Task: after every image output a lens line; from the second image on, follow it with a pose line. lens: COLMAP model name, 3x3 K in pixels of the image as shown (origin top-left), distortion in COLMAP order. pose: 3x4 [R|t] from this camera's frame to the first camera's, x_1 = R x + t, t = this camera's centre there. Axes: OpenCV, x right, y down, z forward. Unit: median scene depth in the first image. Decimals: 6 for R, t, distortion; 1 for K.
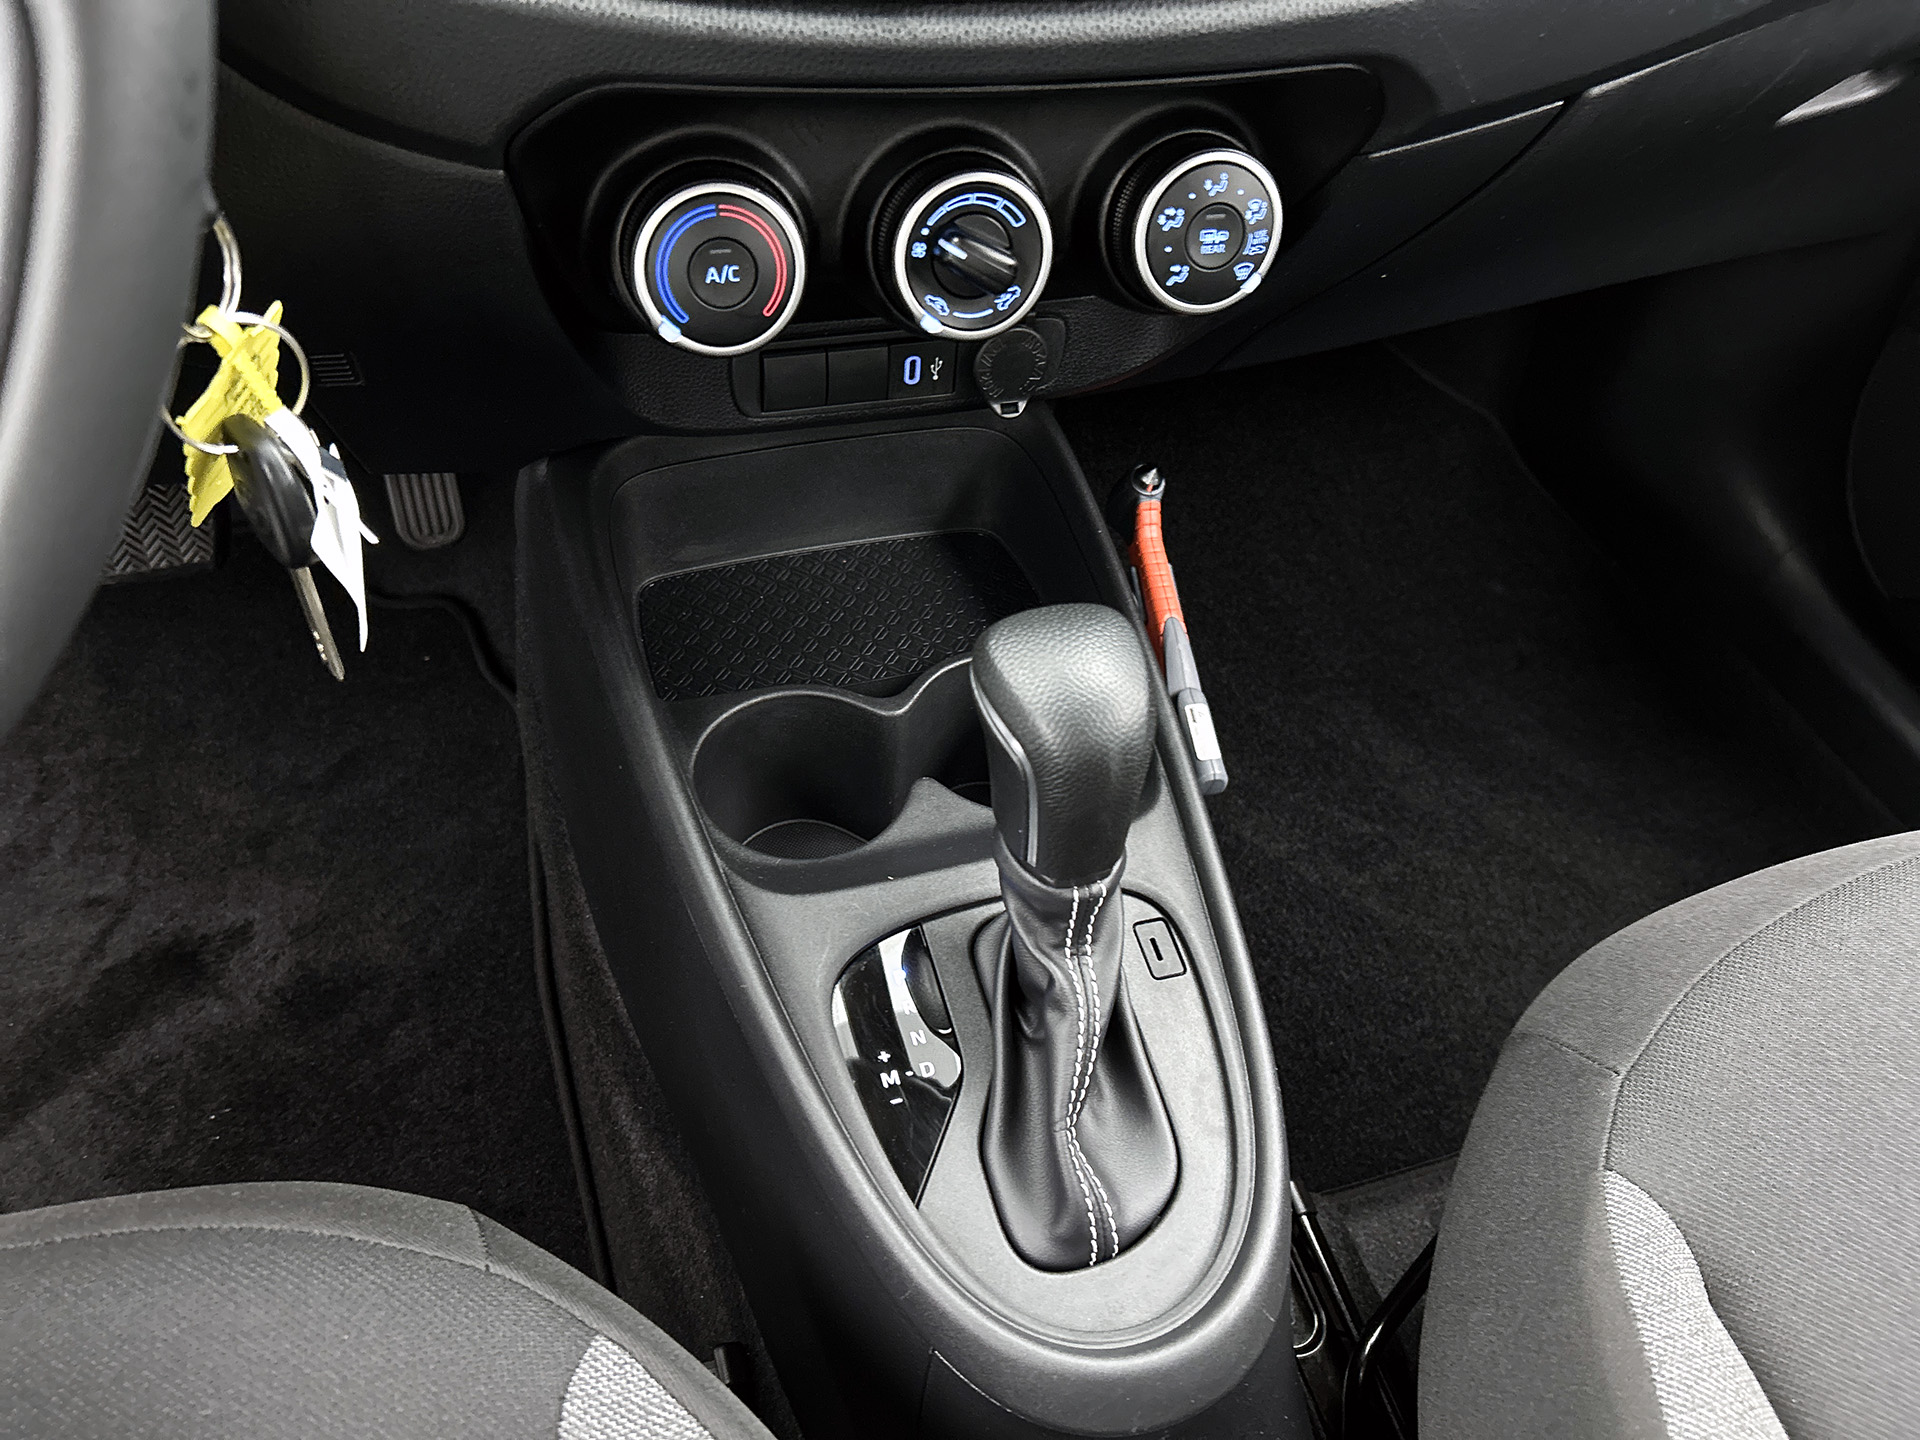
lens RADIAL K [[1494.7, 0, 965.2], [0, 1494.7, 742.4], [0, 0, 1]] dist [0.032979, -0.045946]
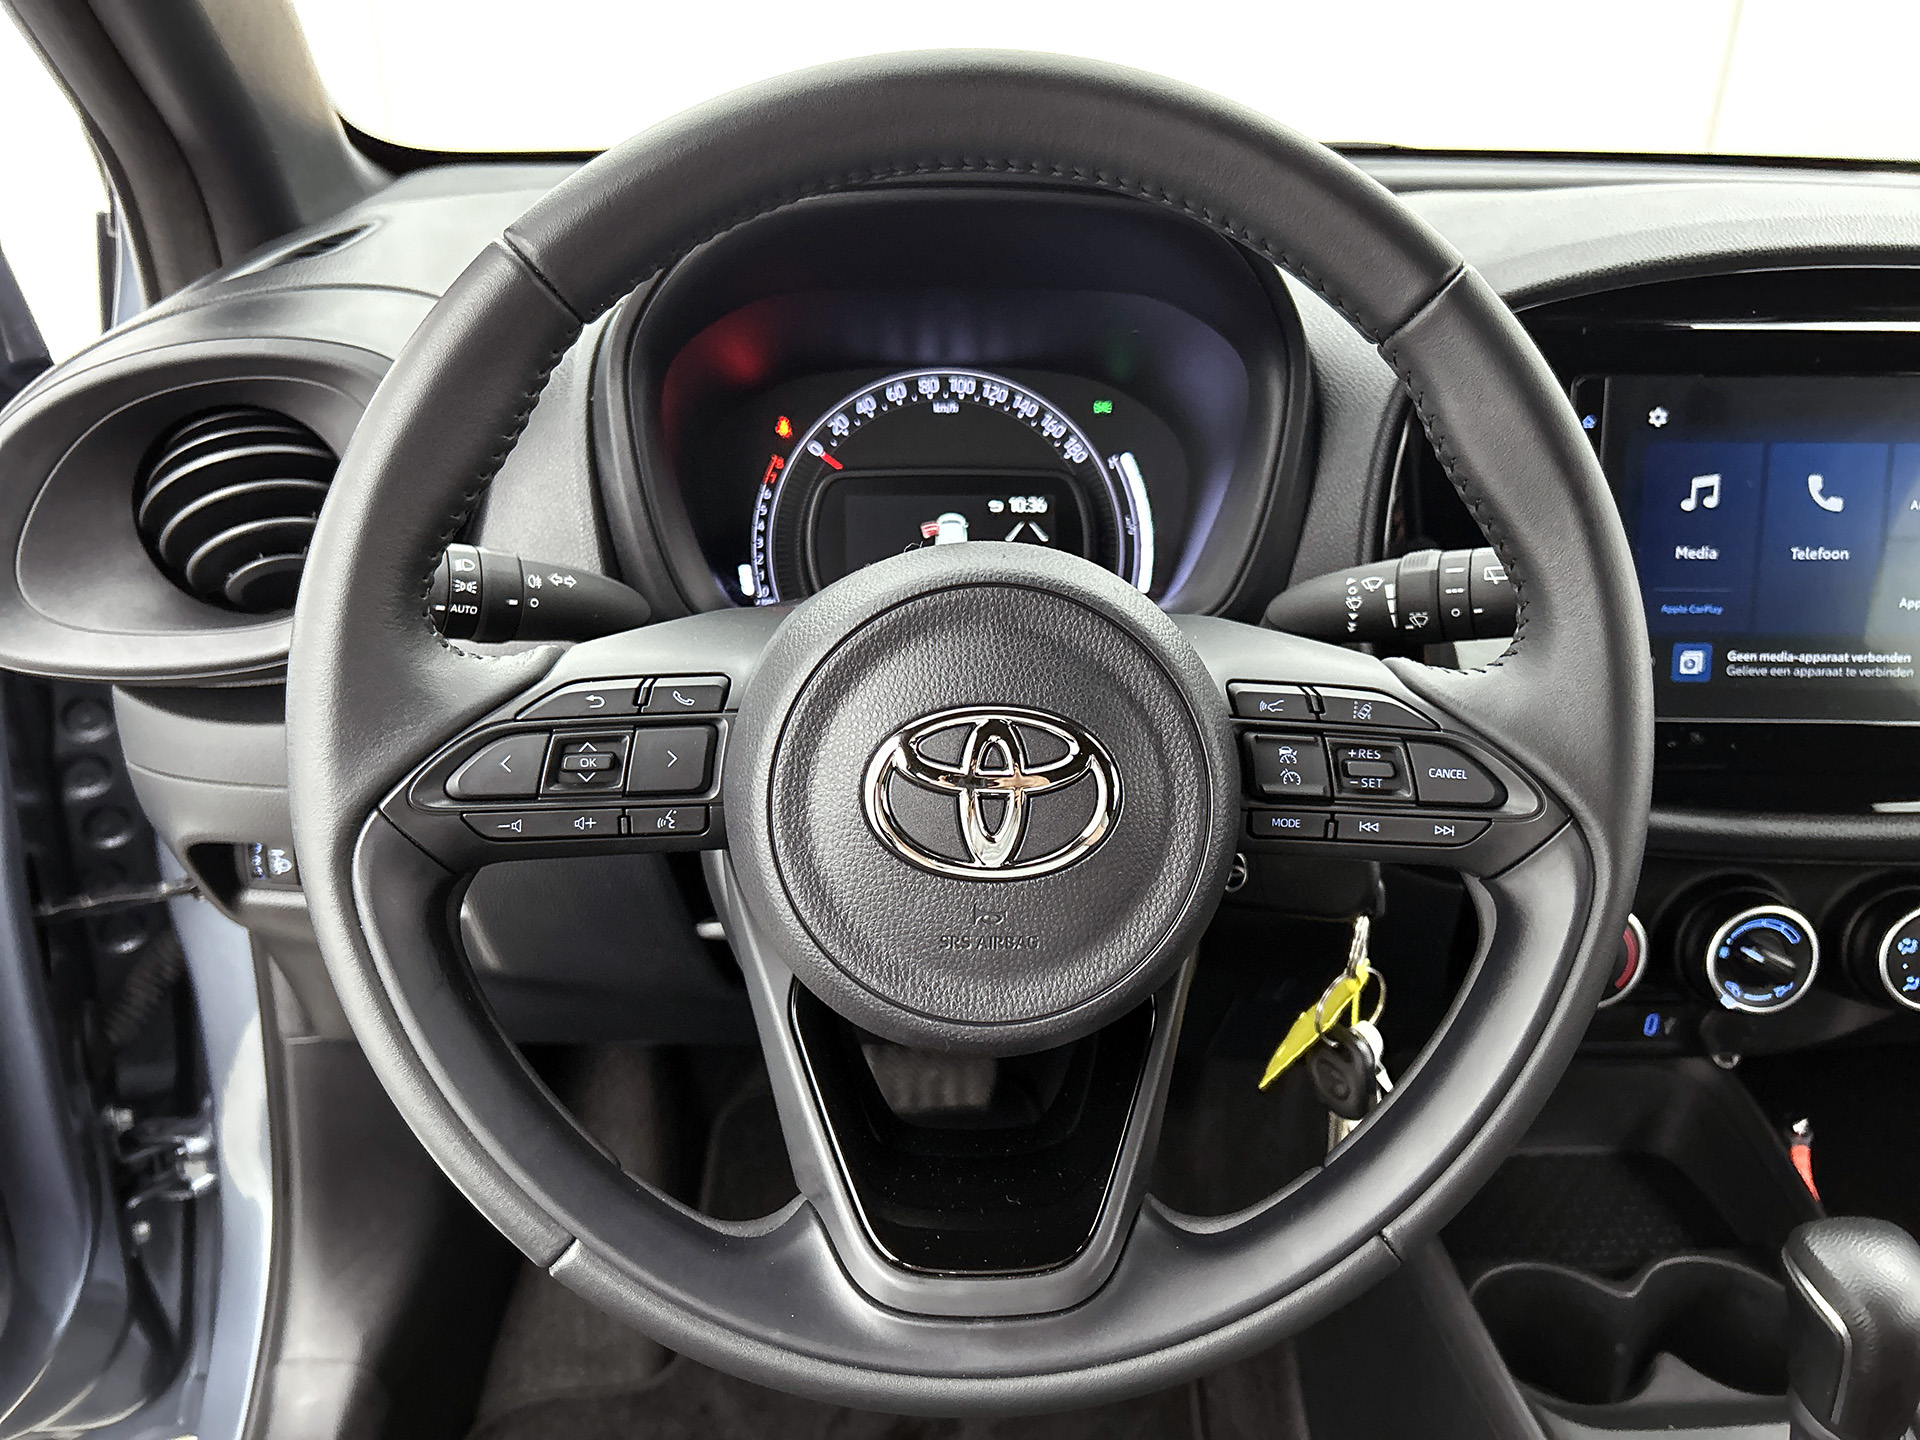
lens RADIAL K [[1448.2, 0, 966.1], [0, 1448.2, 724.4], [0, 0, 1]] dist [0.052673, -0.061815]
pose [[0.966810, 0.051591, -0.250233, -0.381782], [-0.147472, 0.912465, -0.381653, 0.120586], [0.208640, 0.405888, 0.889789, -0.502836]]
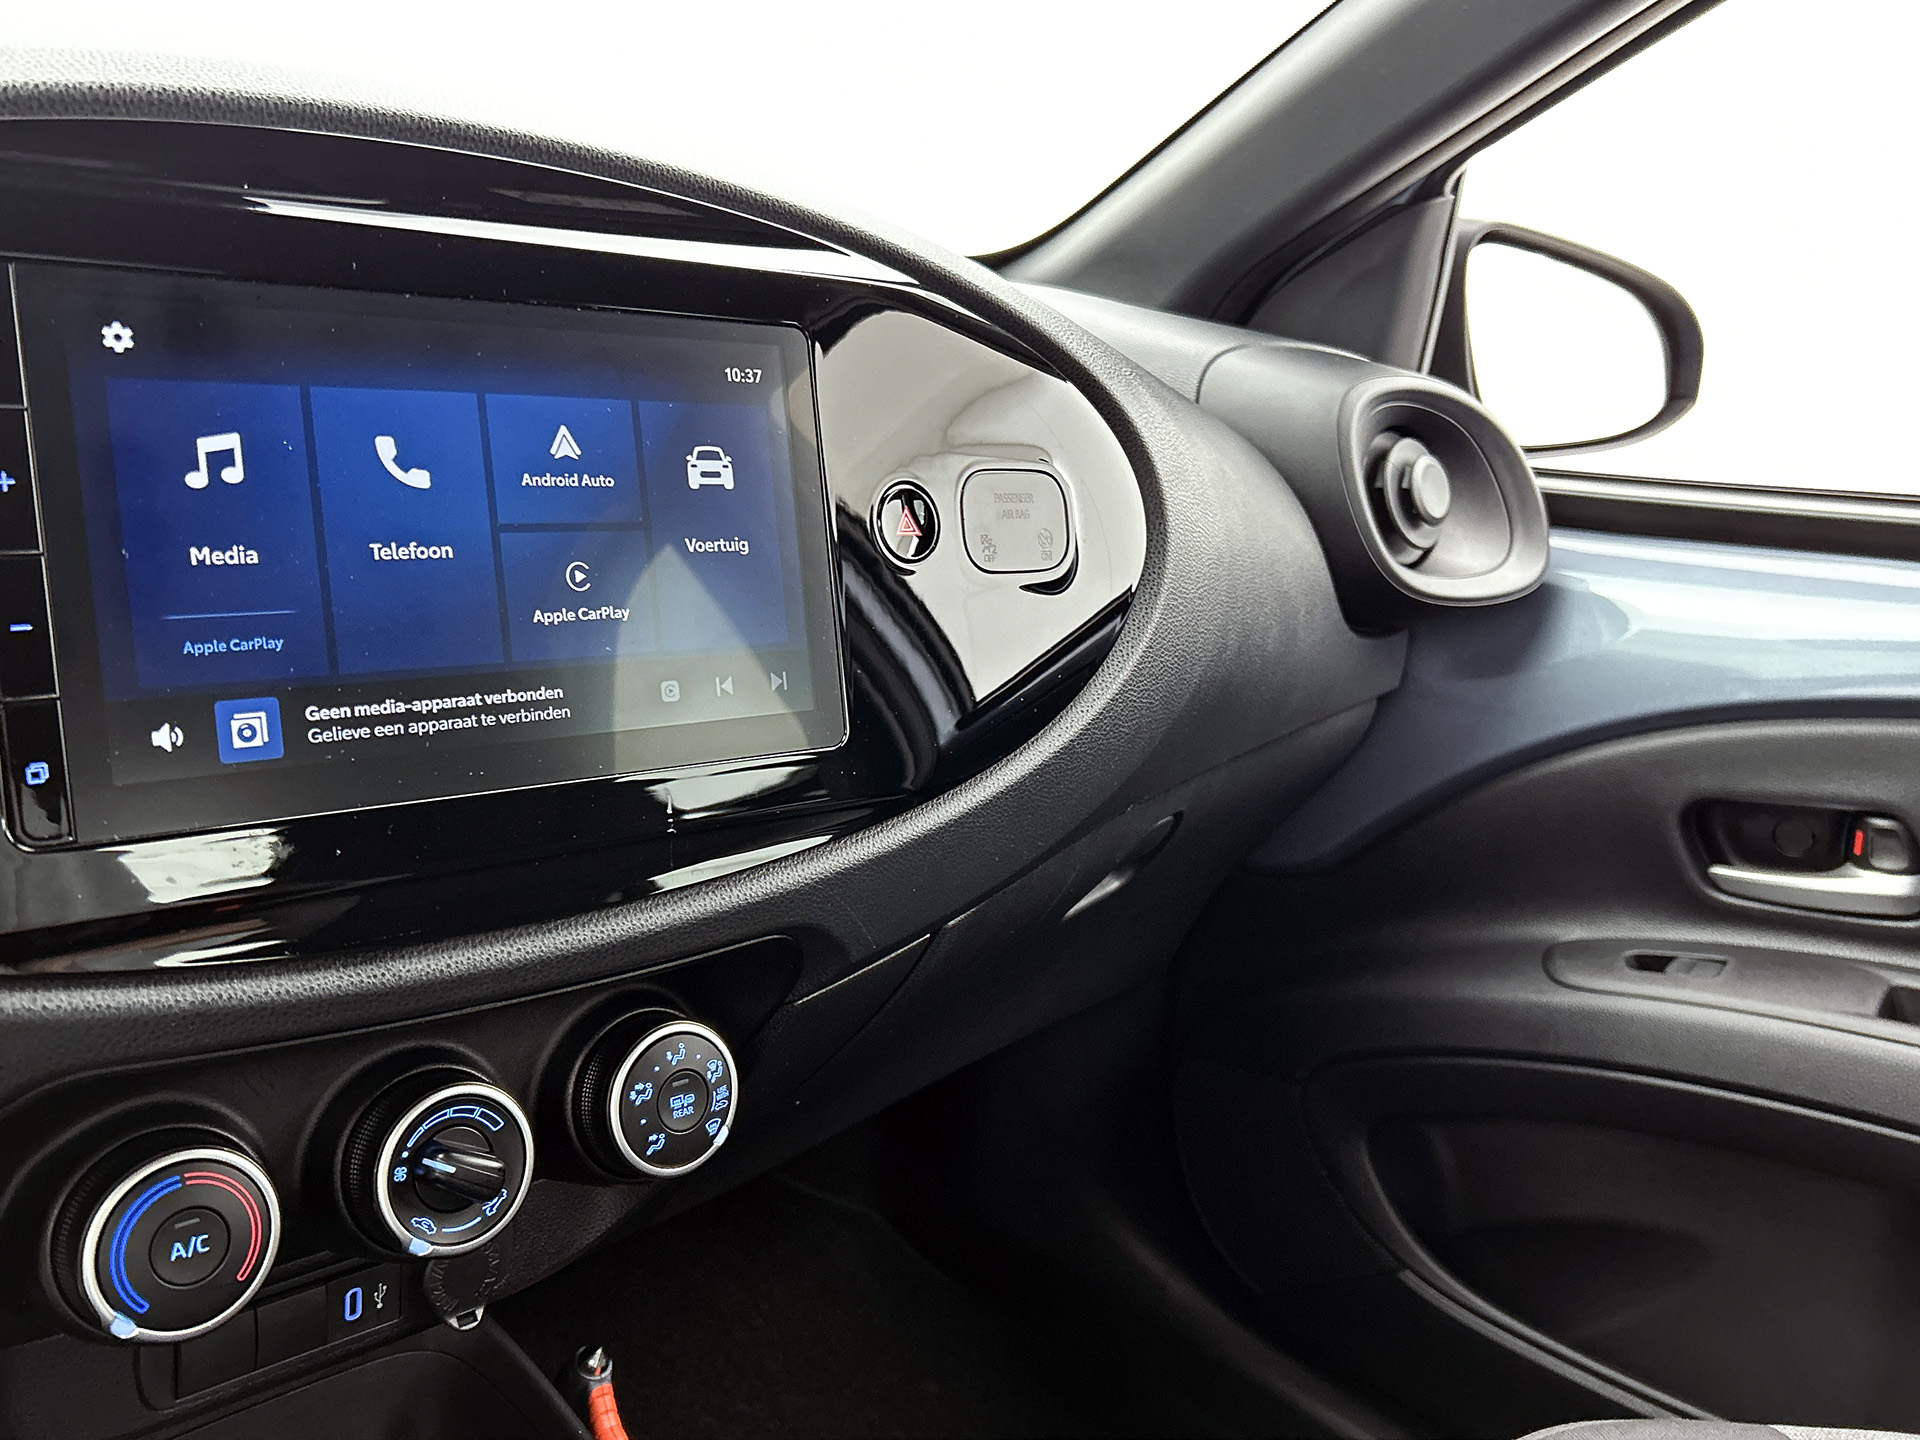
lens RADIAL K [[1610.9, 0, 960.0], [0, 1610.9, 720.0], [0, 0, 1]] dist [0.005966, -0.000011]
pose [[0.883482, -0.086402, 0.460428, -0.156043], [0.310787, 0.843516, -0.438056, -0.007728], [-0.350530, 0.530109, 0.772084, -0.077694]]
